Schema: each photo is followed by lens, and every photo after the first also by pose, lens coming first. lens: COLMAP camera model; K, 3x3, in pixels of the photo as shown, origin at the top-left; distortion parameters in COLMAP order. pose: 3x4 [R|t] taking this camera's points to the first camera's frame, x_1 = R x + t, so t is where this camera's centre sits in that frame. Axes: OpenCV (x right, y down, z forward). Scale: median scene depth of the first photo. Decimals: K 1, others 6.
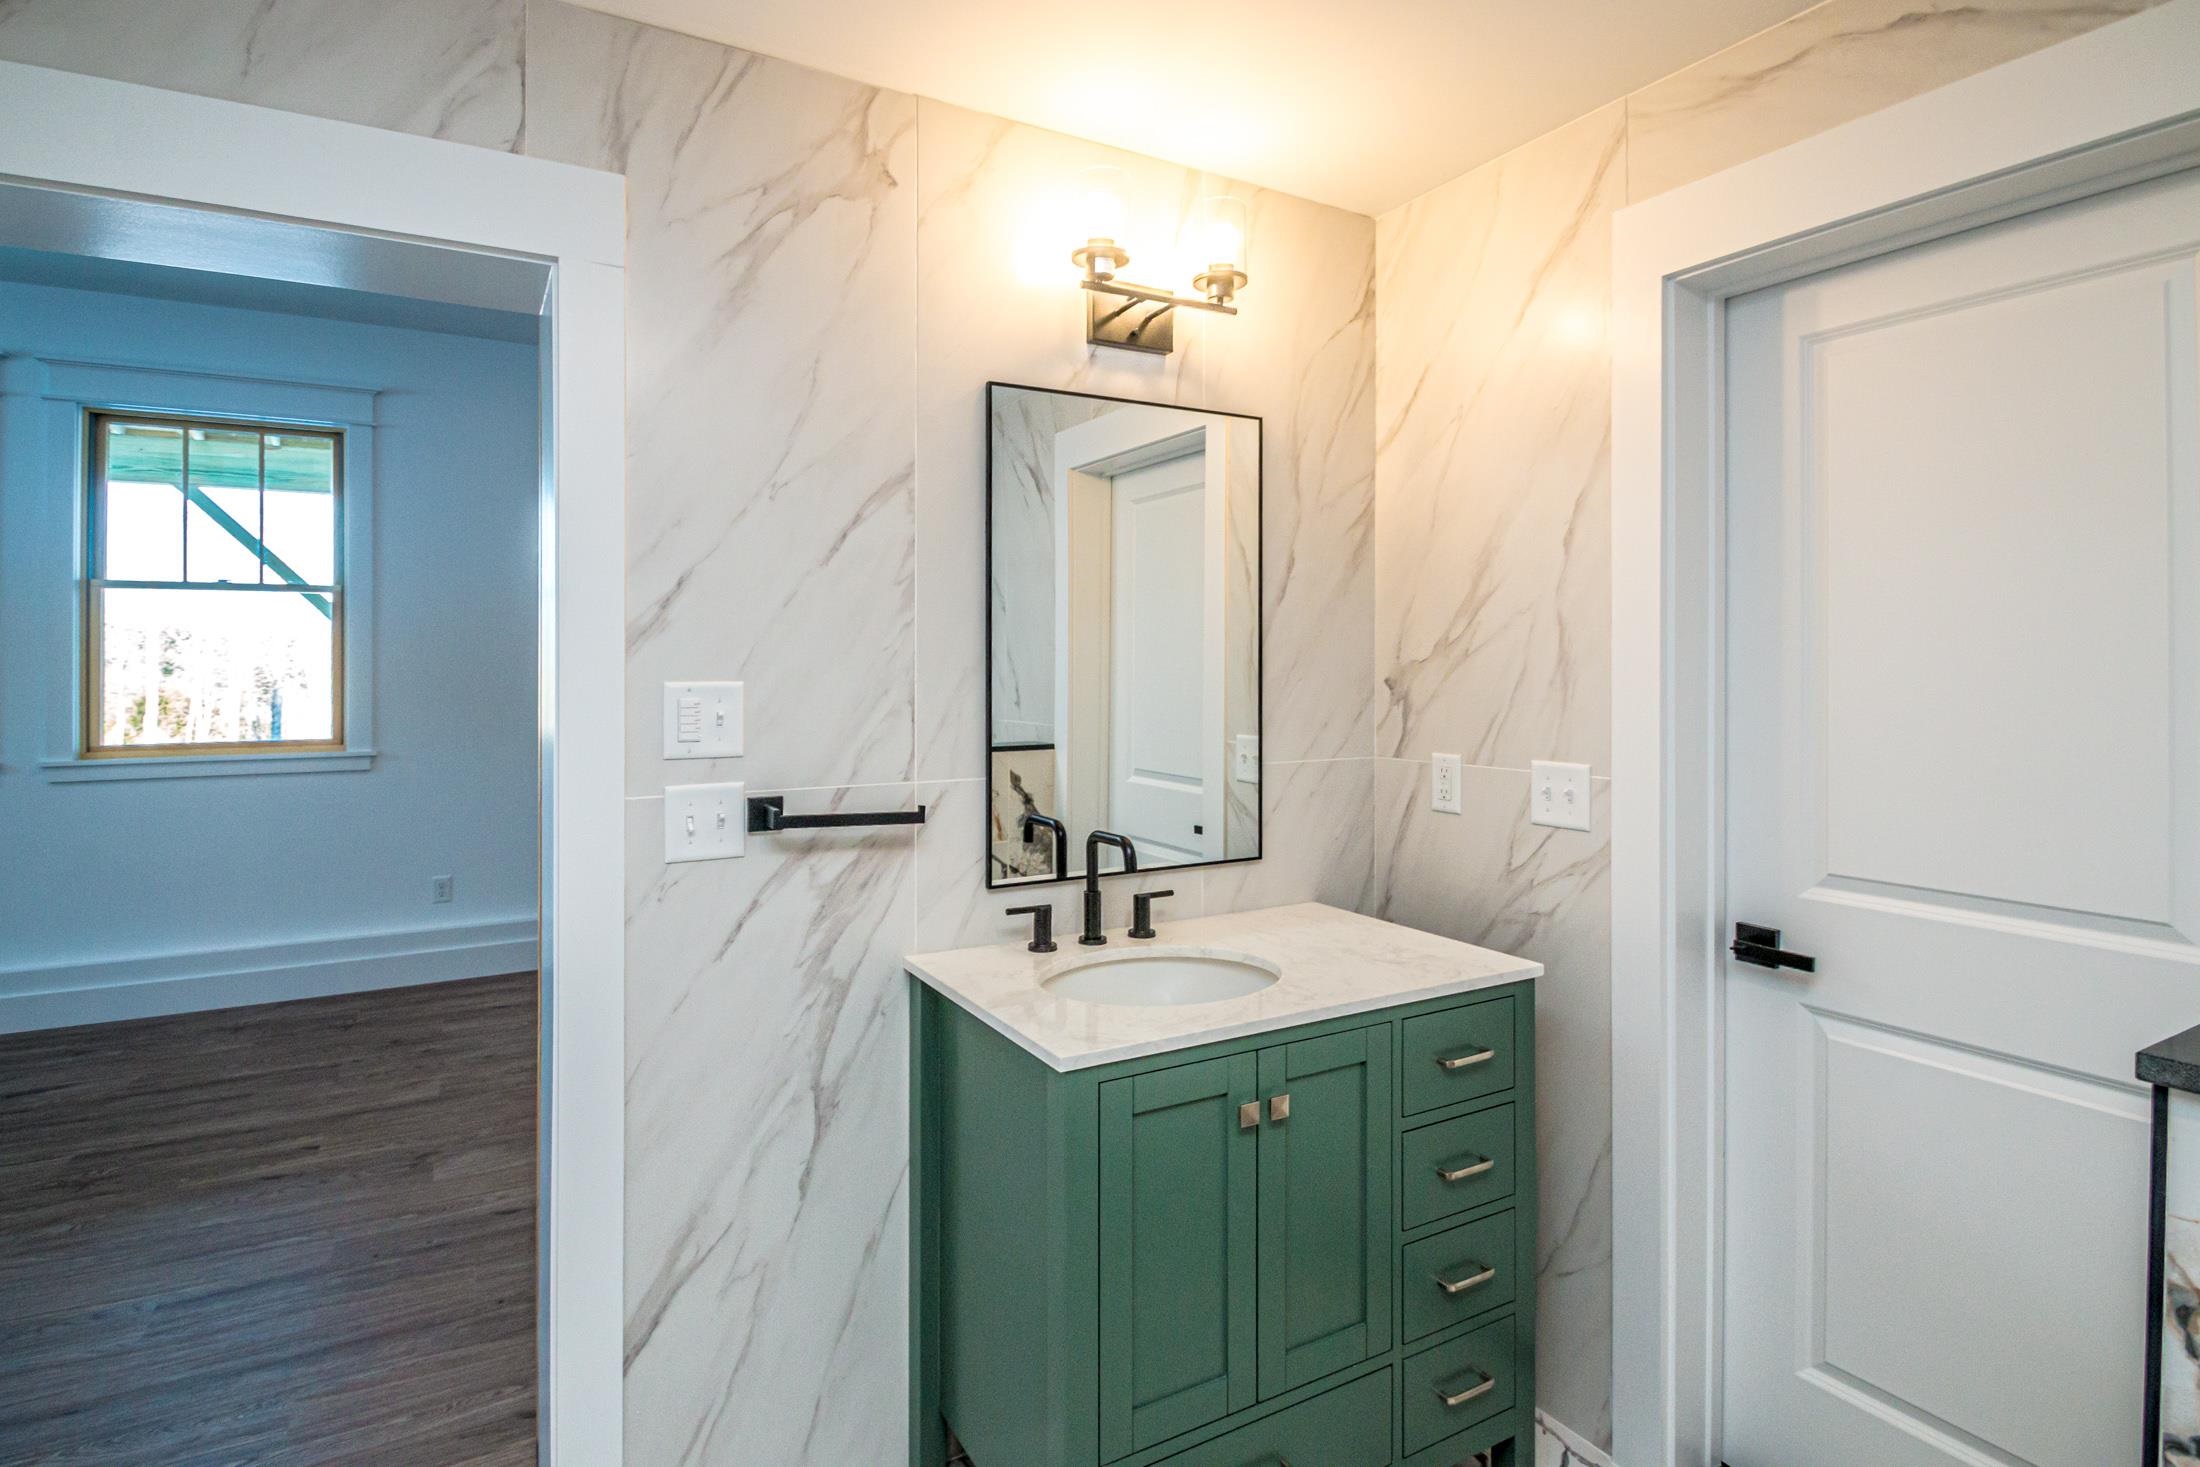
lens RADIAL K [[1112.2, 0, 1052.1], [0, 1112.2, 650.8], [0, 0, 1]] dist [-0.002796, -0.000469]
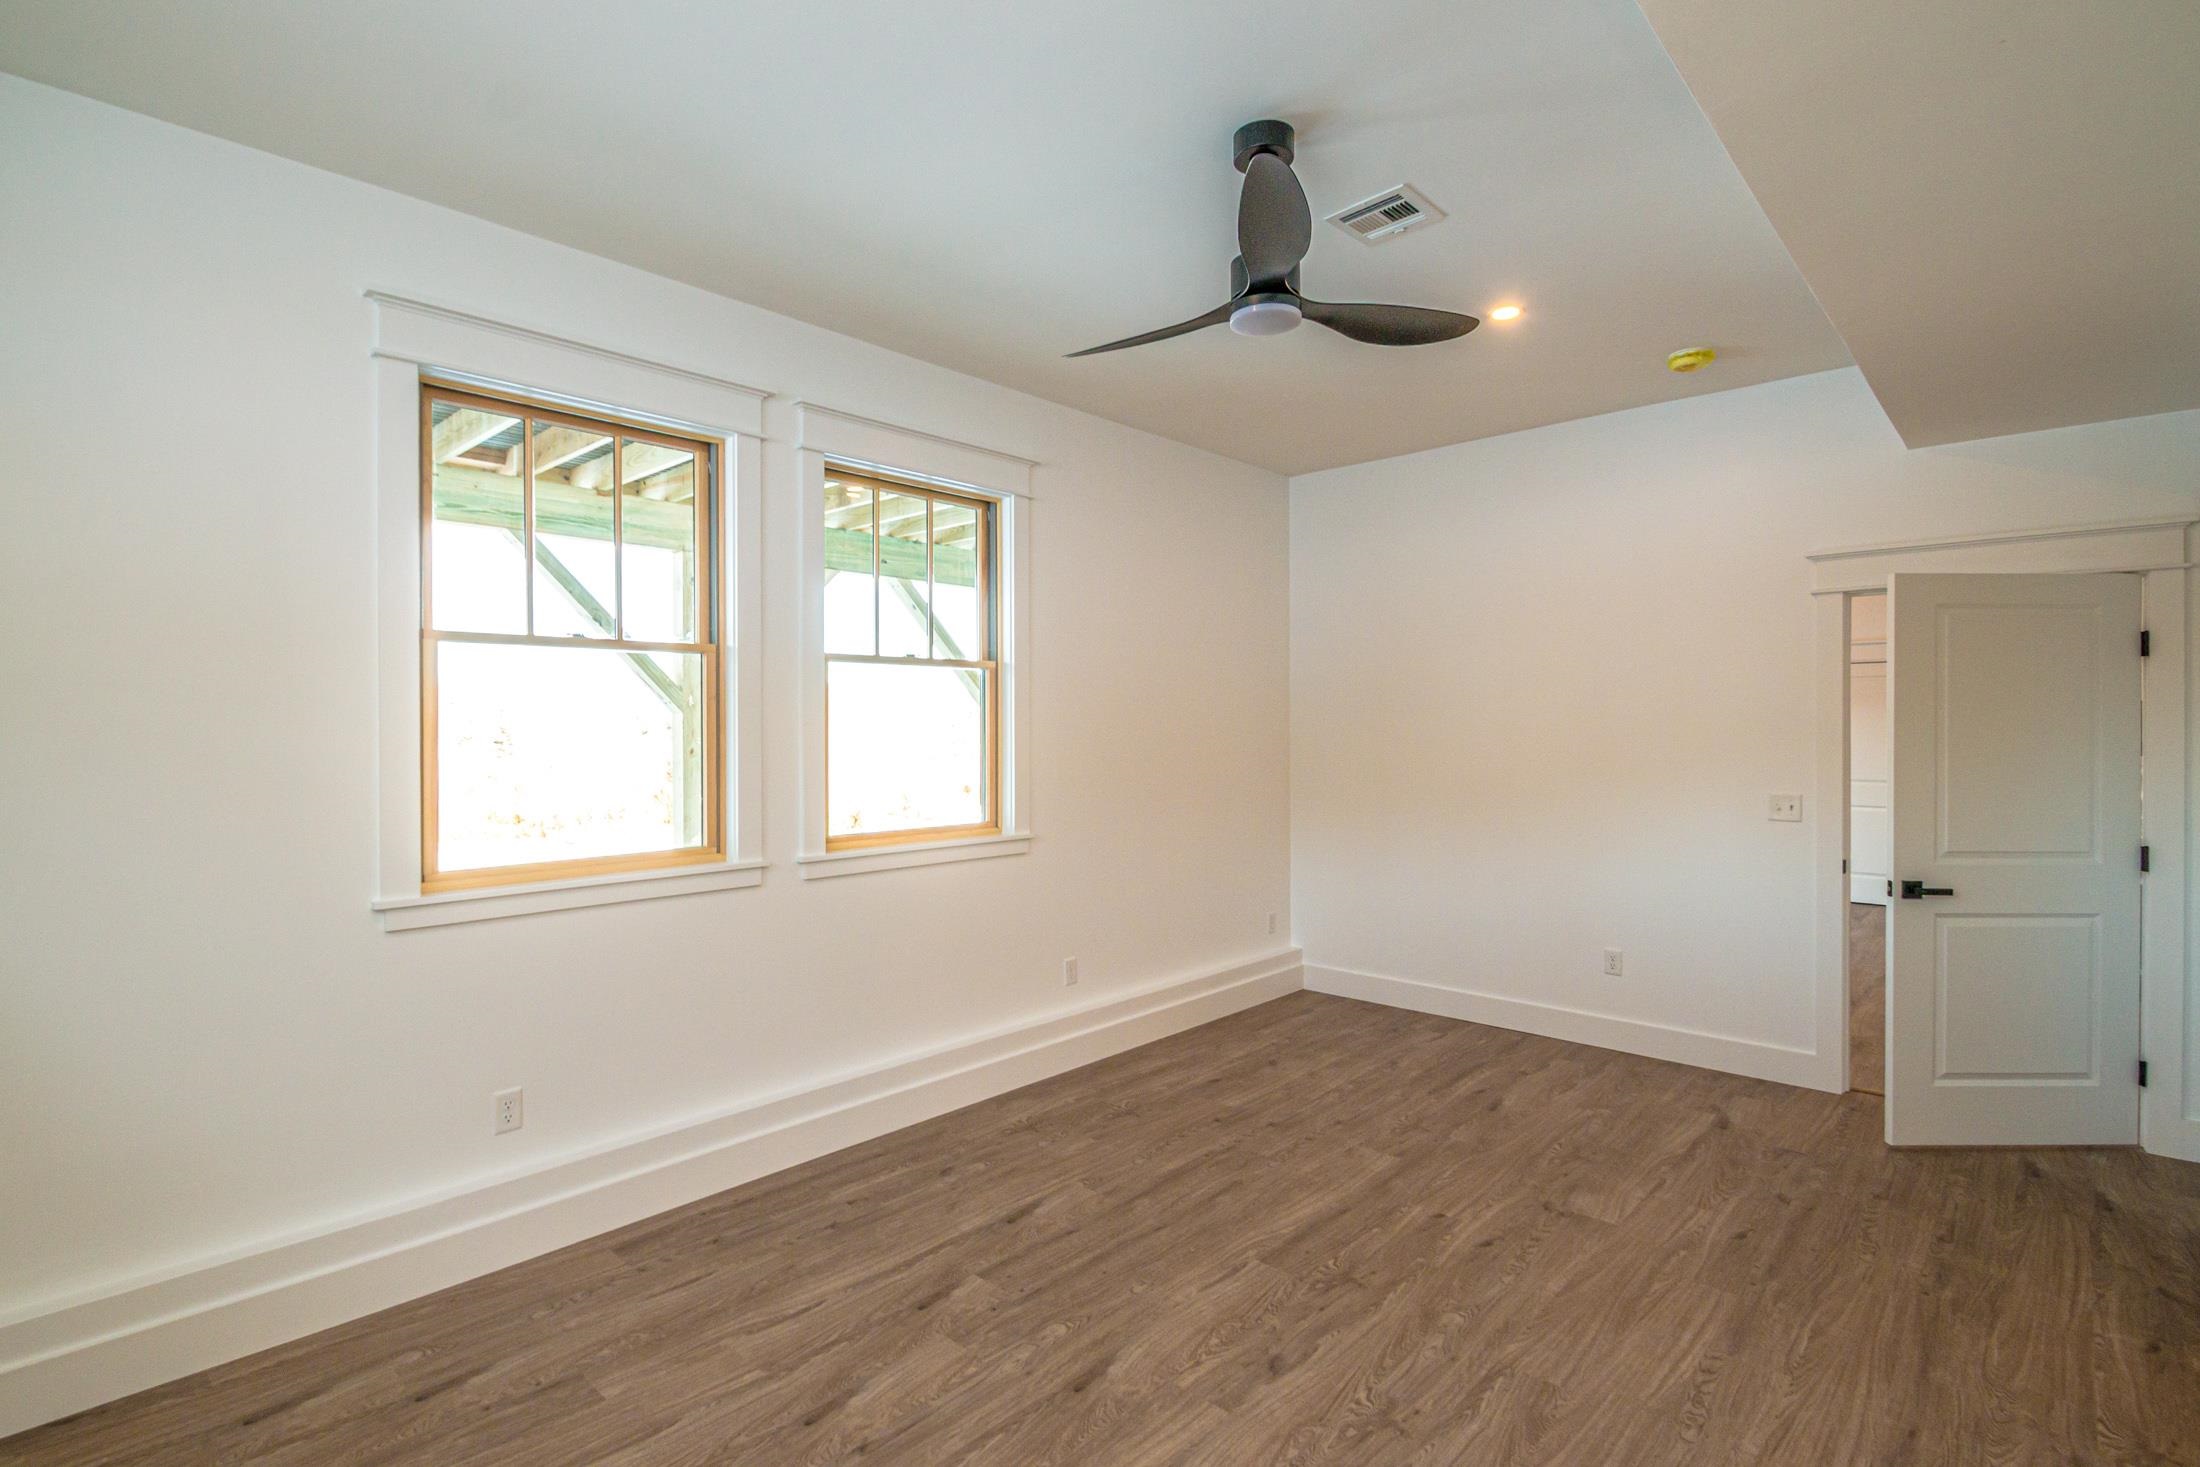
lens RADIAL K [[1062.7, 0, 1098.3], [0, 1062.7, 728.1], [0, 0, 1]] dist [0.004138, -0.004247]
pose [[0.948249, -0.001189, 0.317526, -0.854849], [-0.002705, 0.999926, 0.011824, -0.012570], [-0.317517, -0.012071, 0.948176, 0.109132]]
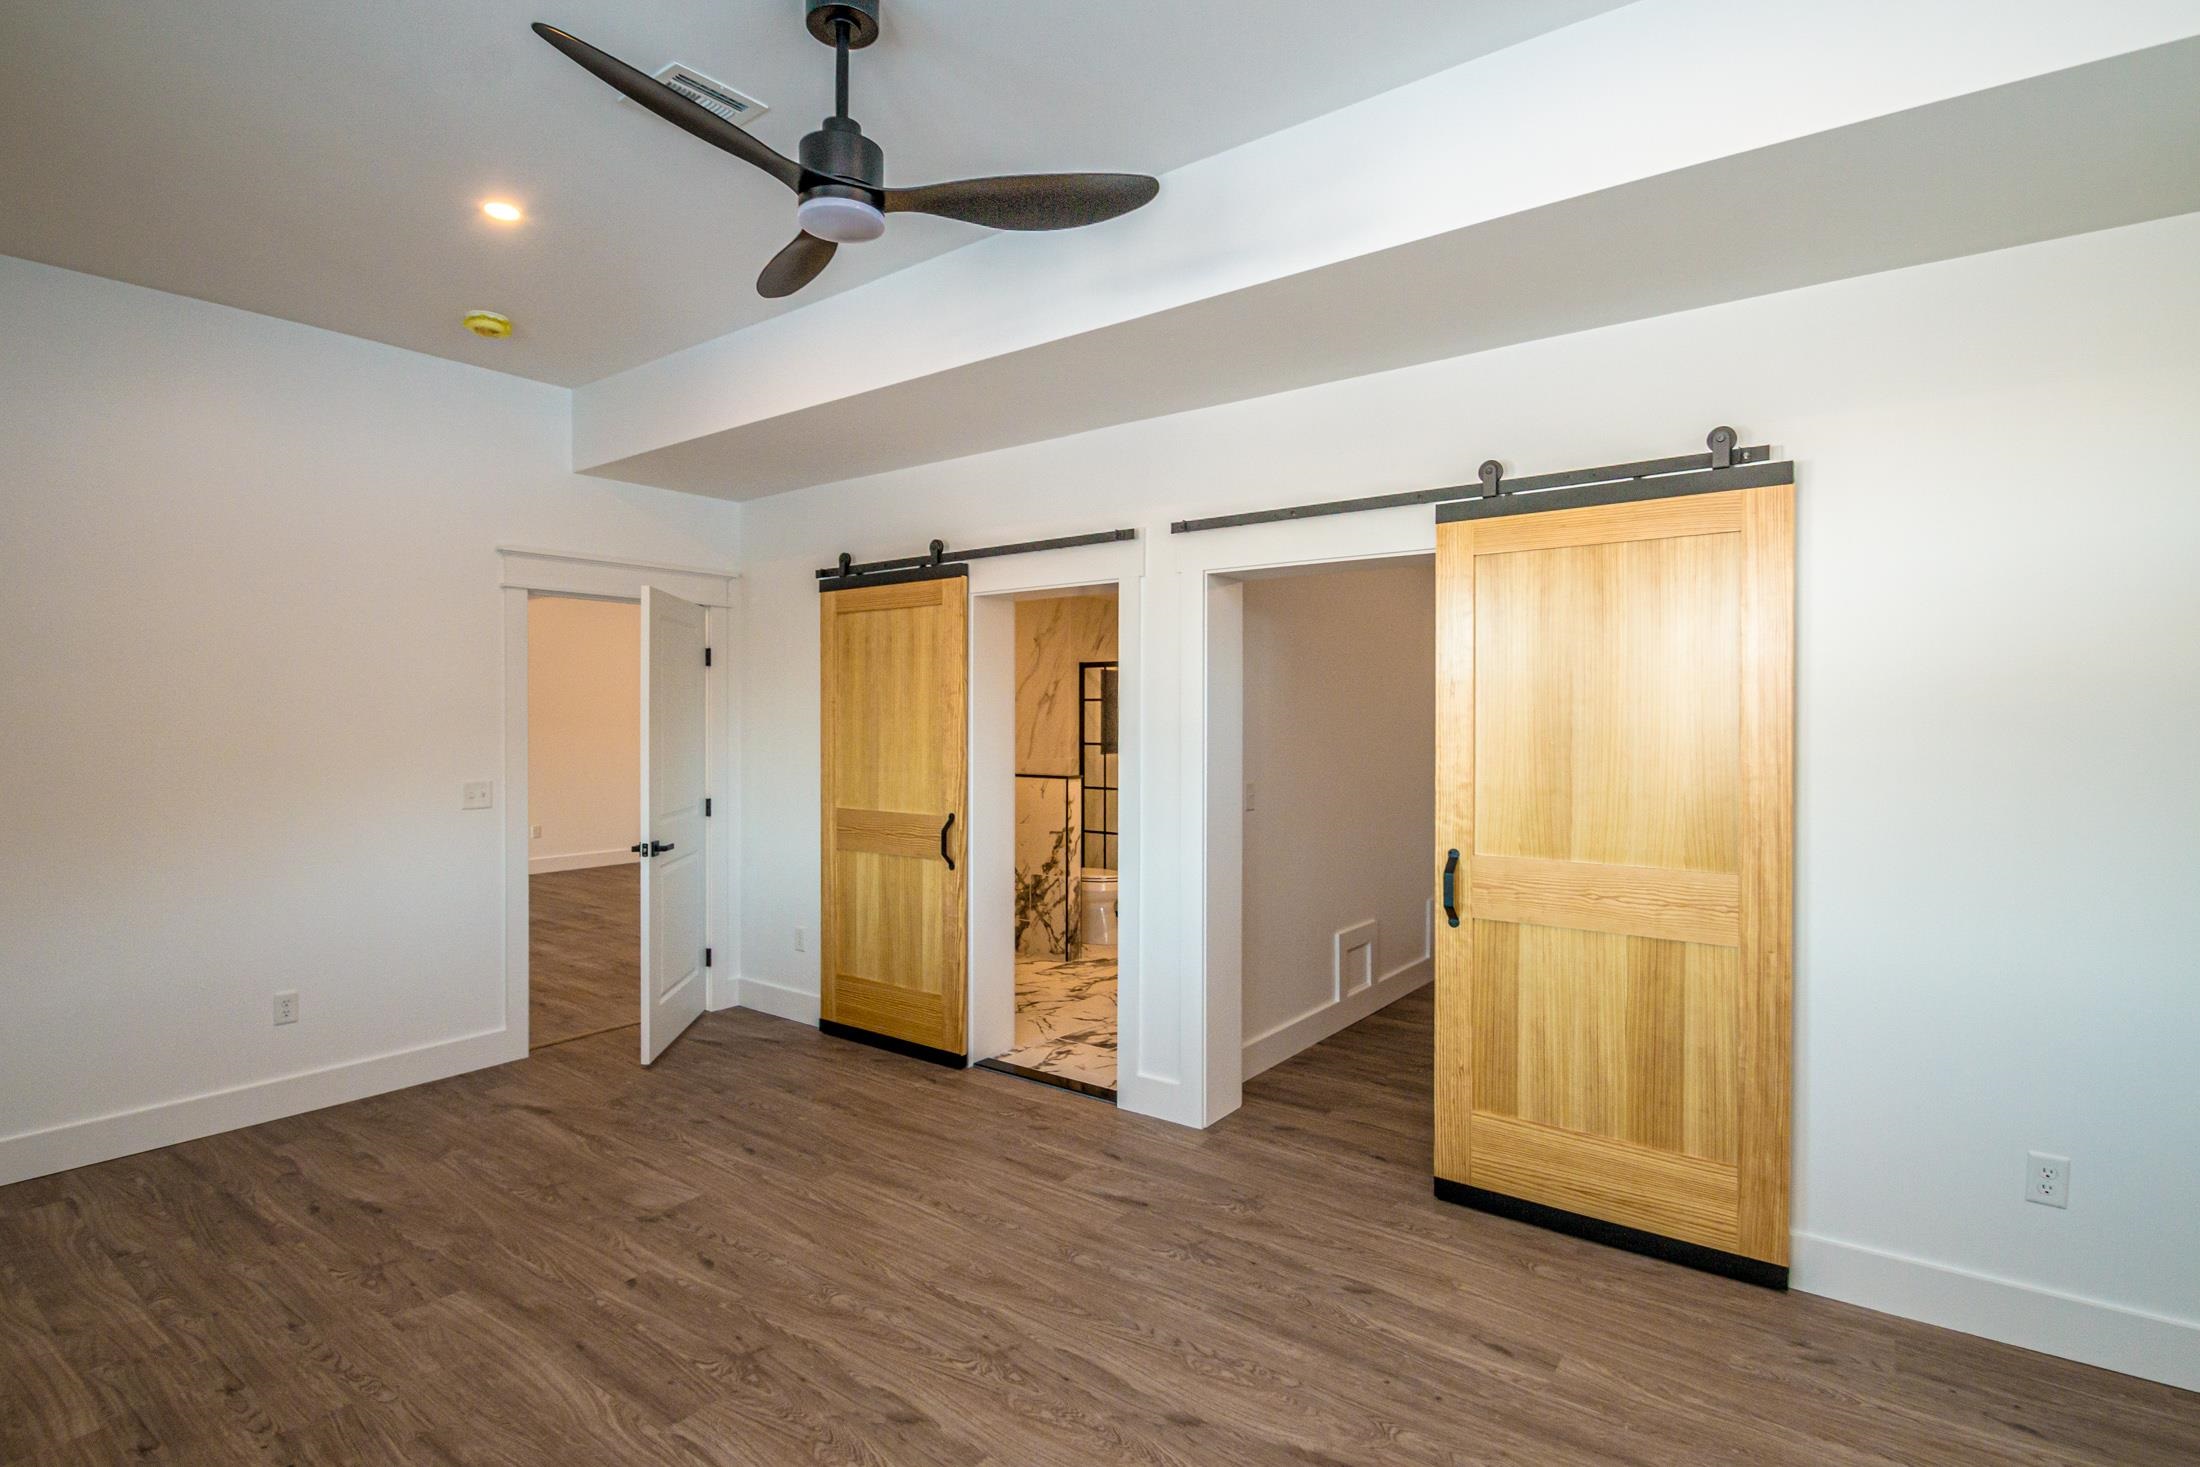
lens RADIAL K [[1062.7, 0, 1101.4], [0, 1062.7, 743.4], [0, 0, 1]] dist [0.004138, -0.004247]
pose [[-0.421681, -0.021686, 0.906485, -1.059286], [-0.010994, 0.999763, 0.018803, -0.003253], [-0.906677, -0.002037, -0.421820, 0.678852]]
